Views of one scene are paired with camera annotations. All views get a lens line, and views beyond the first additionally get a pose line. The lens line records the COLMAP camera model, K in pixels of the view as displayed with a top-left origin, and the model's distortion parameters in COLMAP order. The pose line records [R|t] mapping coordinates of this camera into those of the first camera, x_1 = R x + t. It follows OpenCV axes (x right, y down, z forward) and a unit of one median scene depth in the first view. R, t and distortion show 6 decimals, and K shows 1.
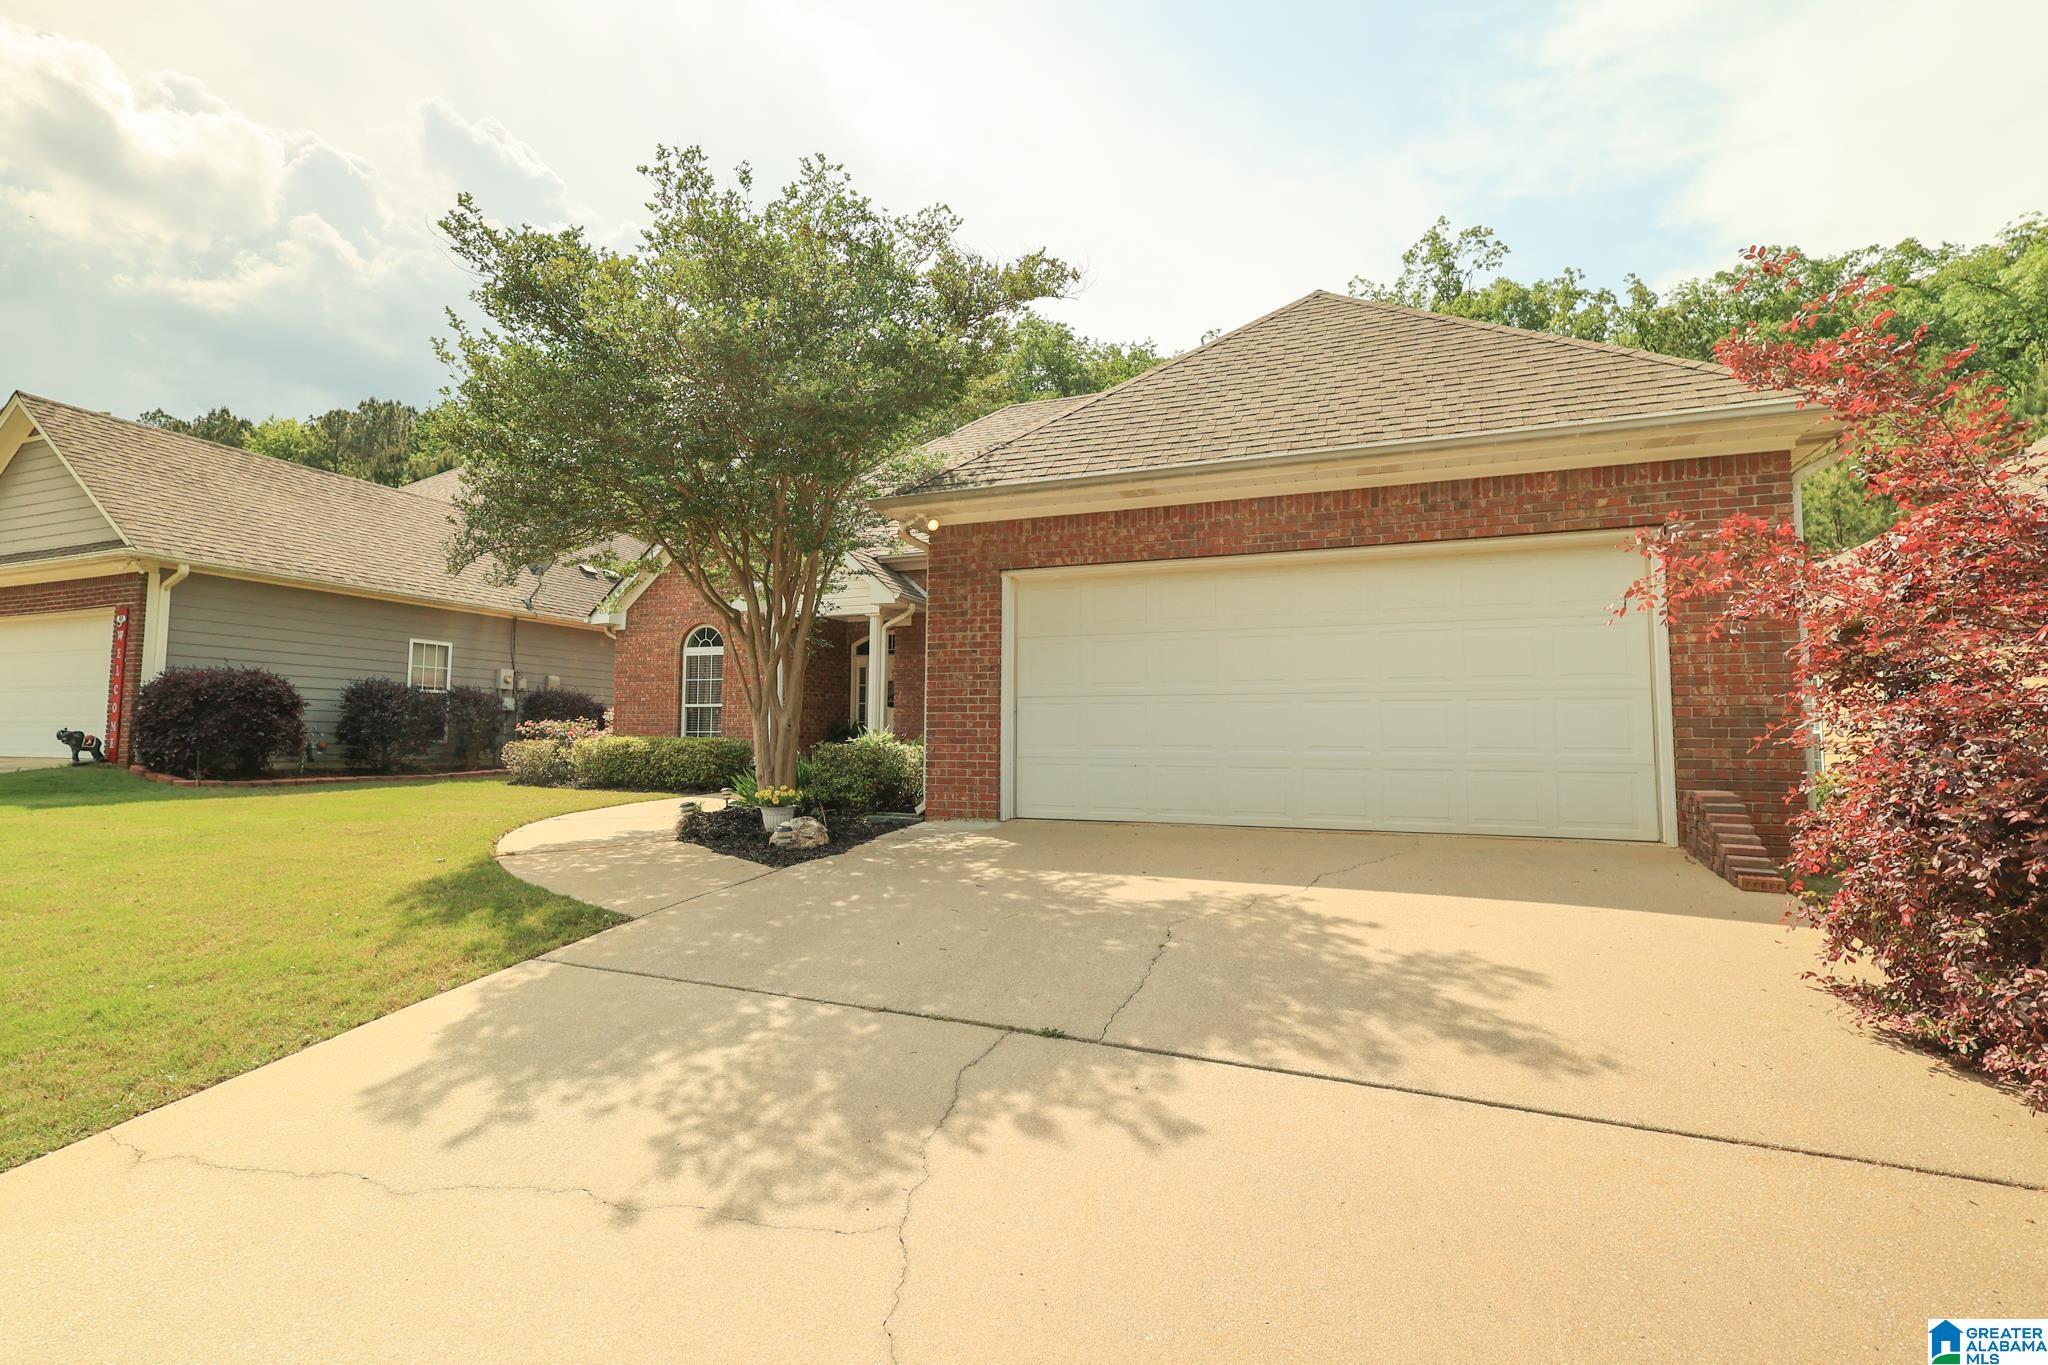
lens RADIAL K [[959.6, 0, 1067.0], [0, 959.6, 678.1], [0, 0, 1]] dist [-0.003118, 0.003331]
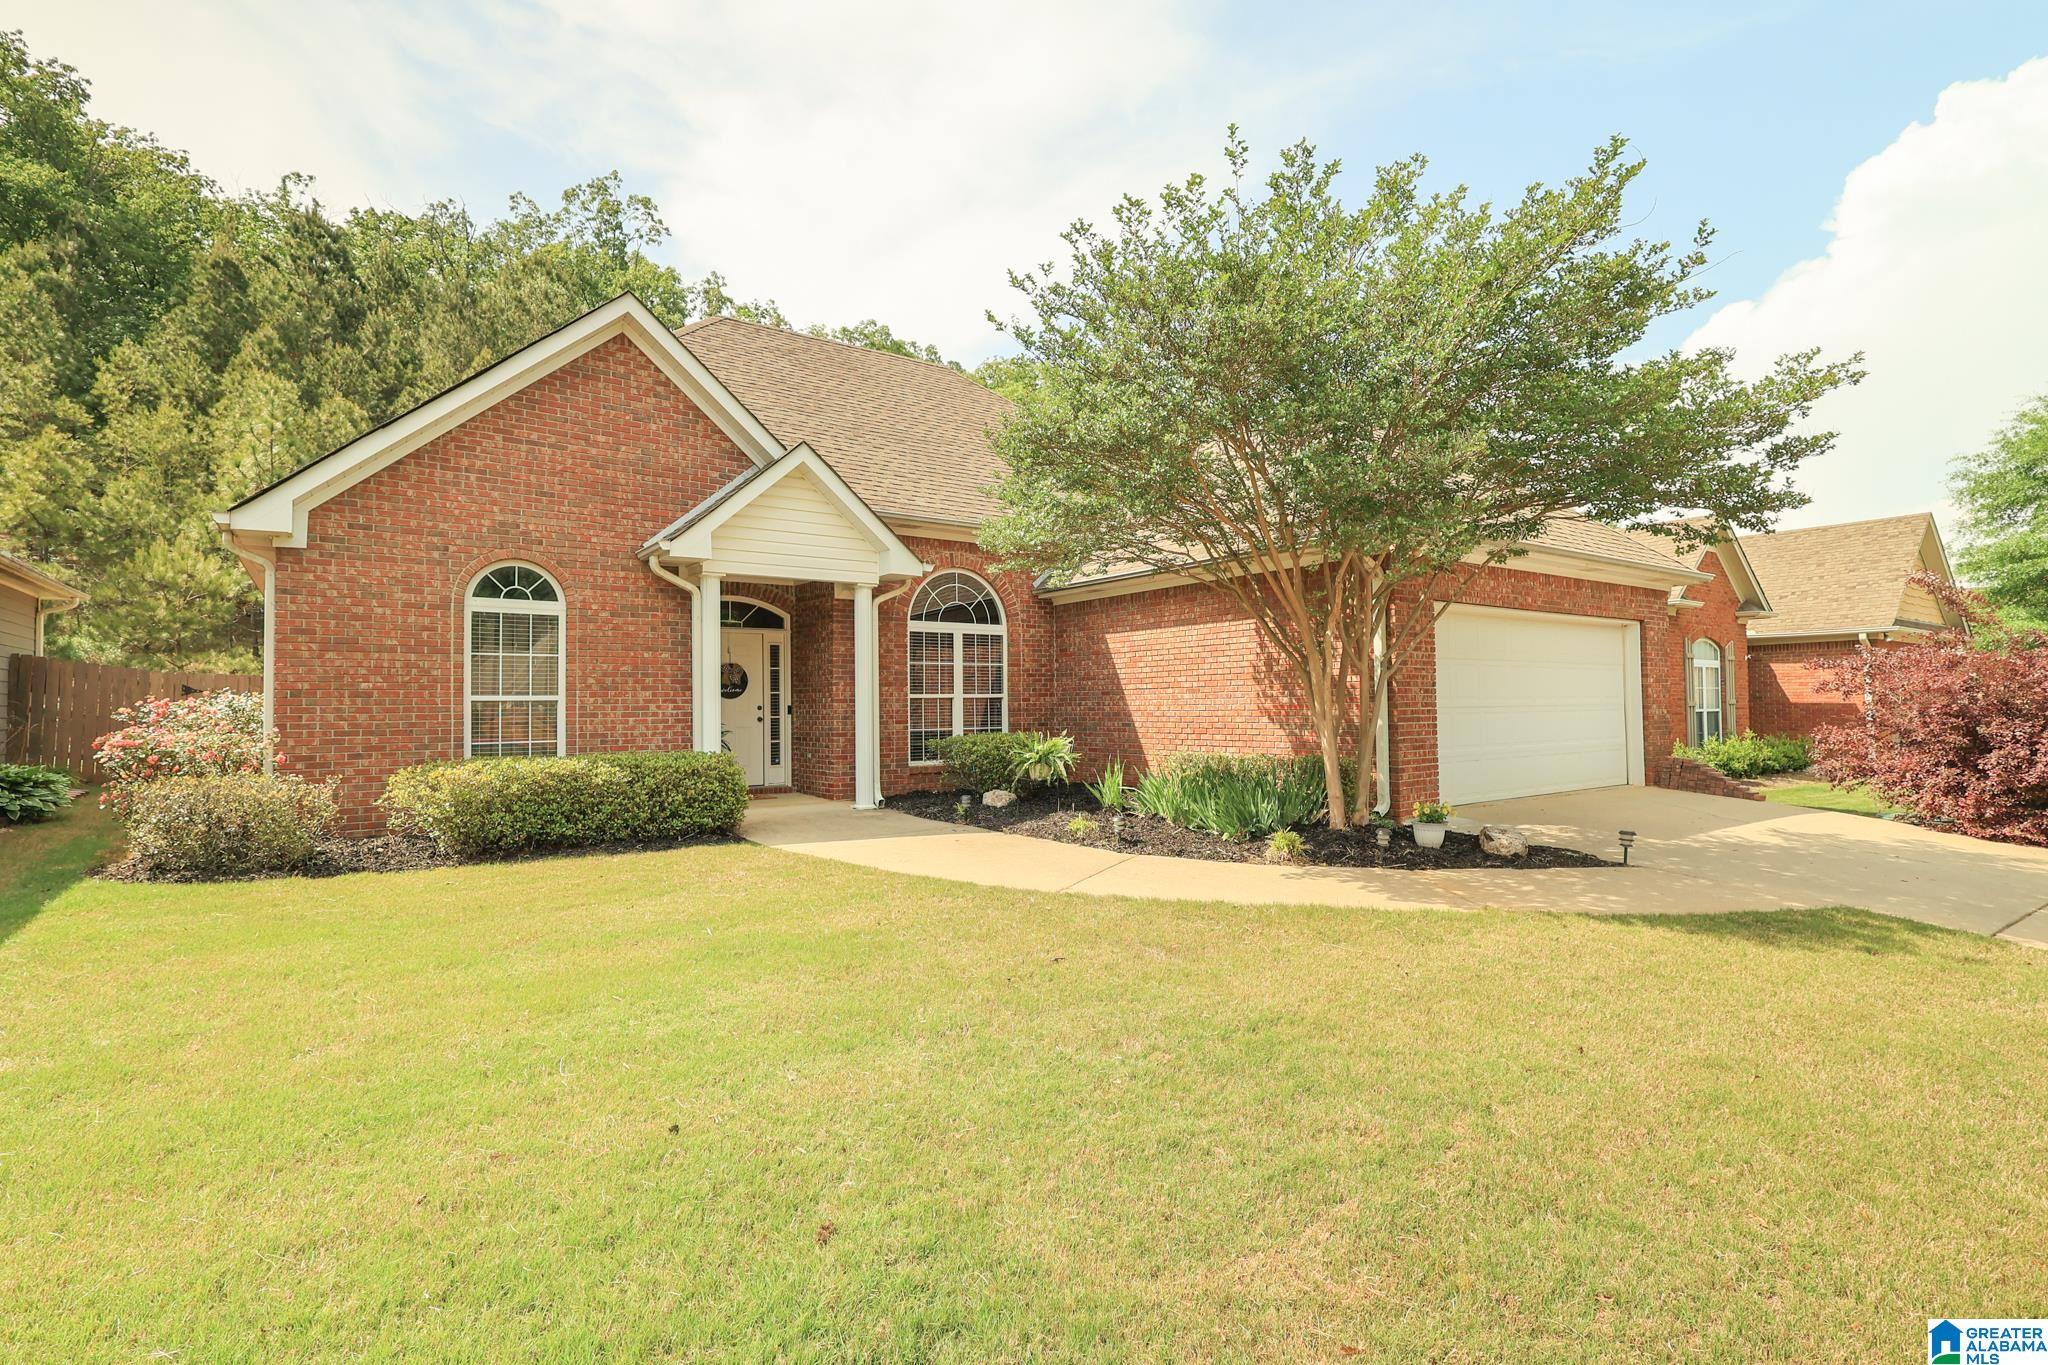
lens RADIAL K [[959.6, 0, 1027.2], [0, 959.6, 673.3], [0, 0, 1]] dist [-0.003118, 0.003331]
pose [[0.537870, 0.018202, 0.842832, -1.279902], [-0.044385, 0.998992, 0.006751, -0.008968], [-0.841859, -0.041040, 0.538135, 0.753541]]
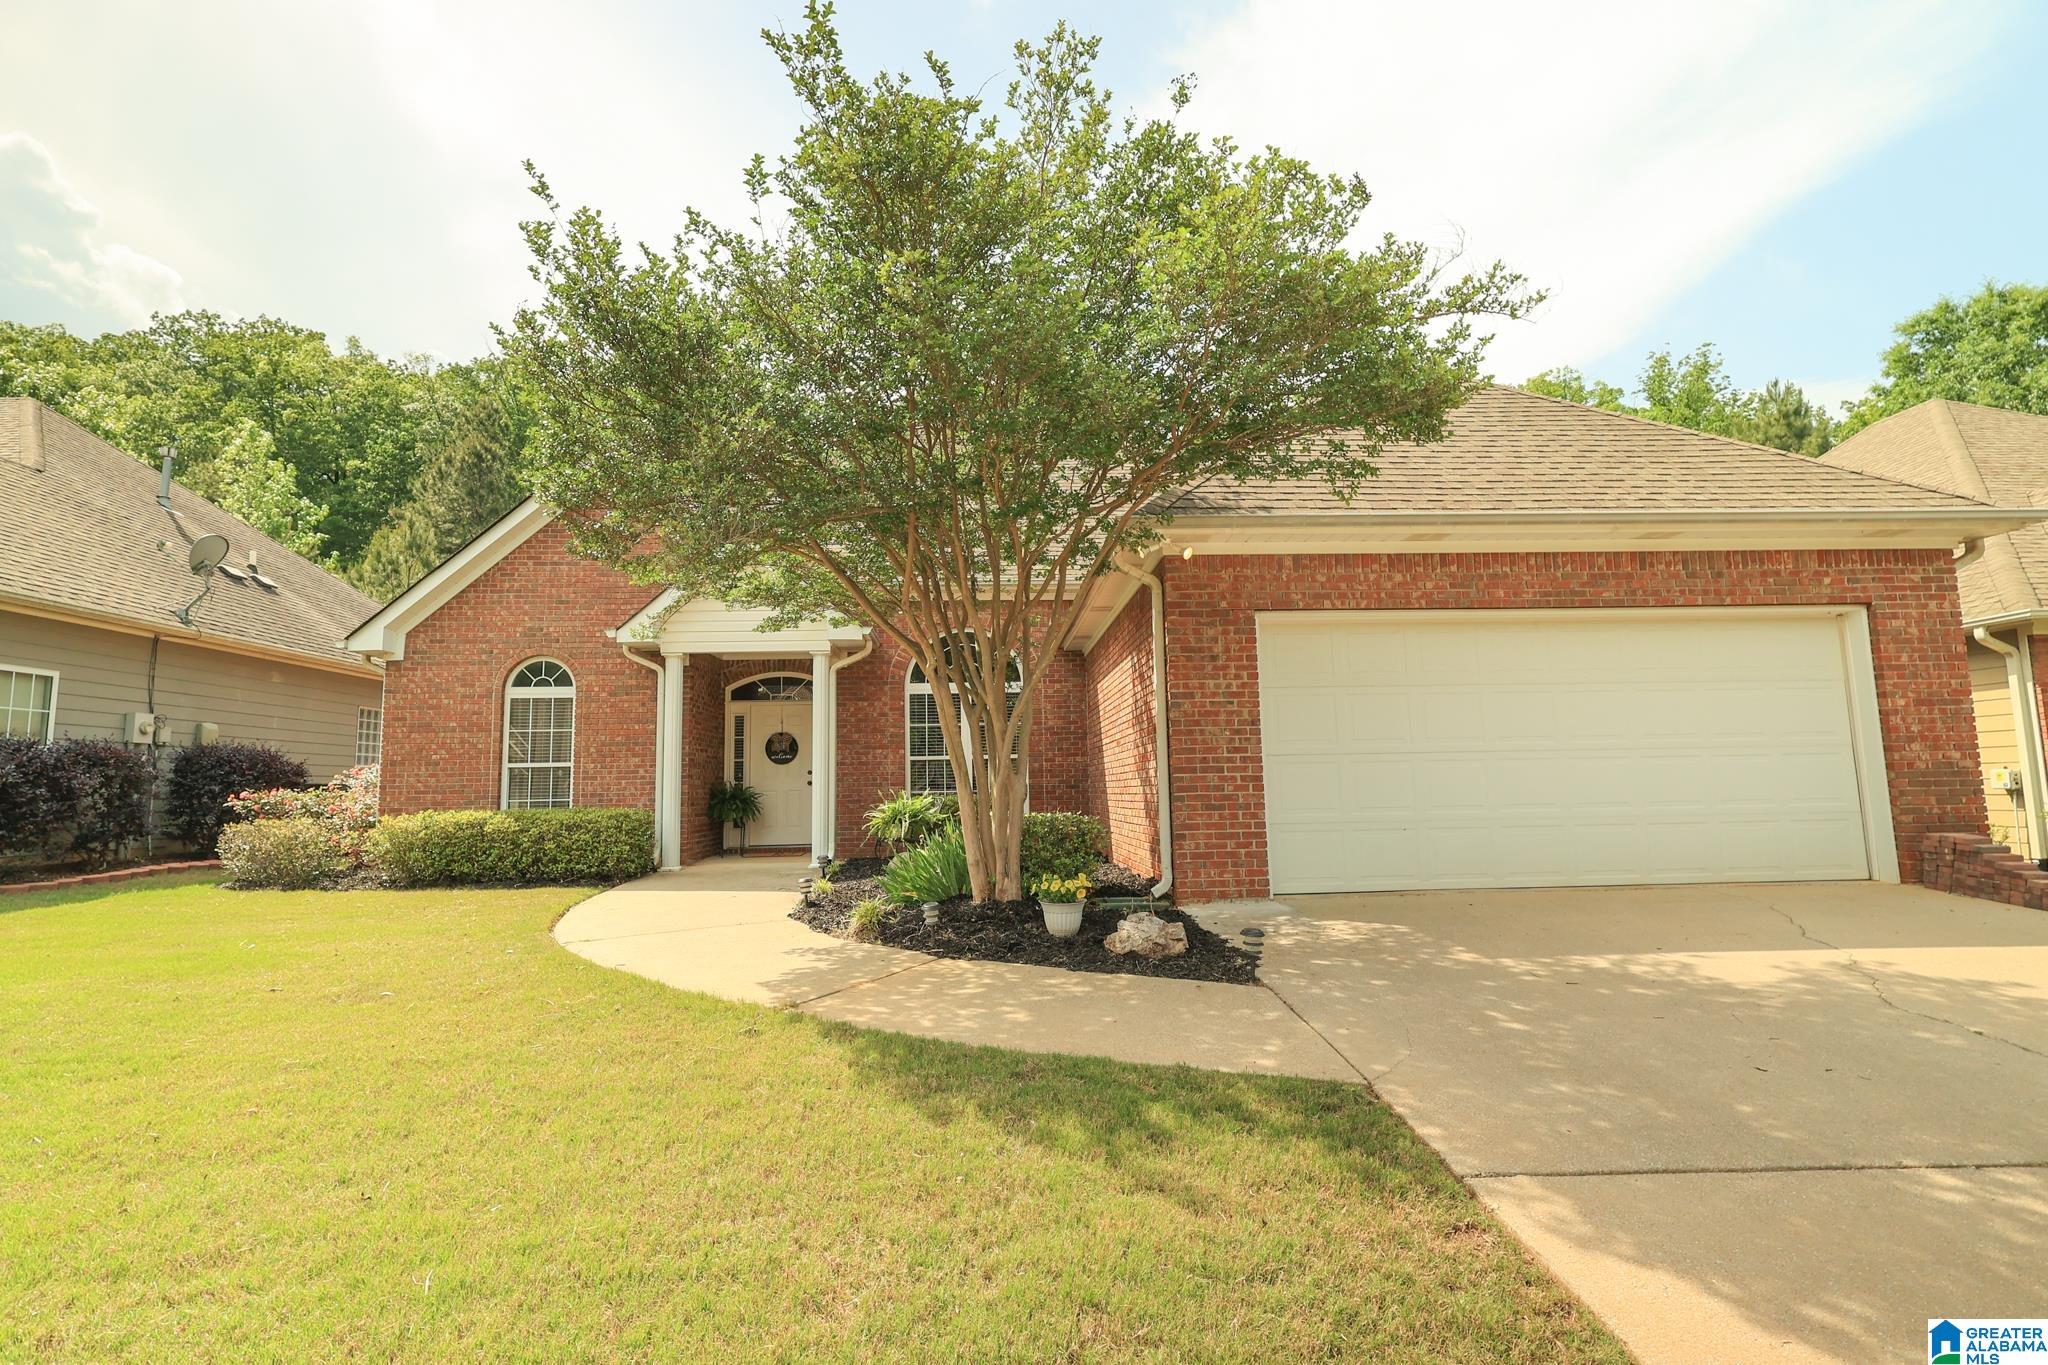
lens RADIAL K [[959.6, 0, 1016.6], [0, 959.6, 682.0], [0, 0, 1]] dist [-0.003118, 0.003331]
pose [[0.910748, 0.023469, 0.412295, -0.632984], [-0.004429, 0.998882, -0.047076, -0.004923], [-0.412939, 0.041048, 0.909833, 0.297714]]
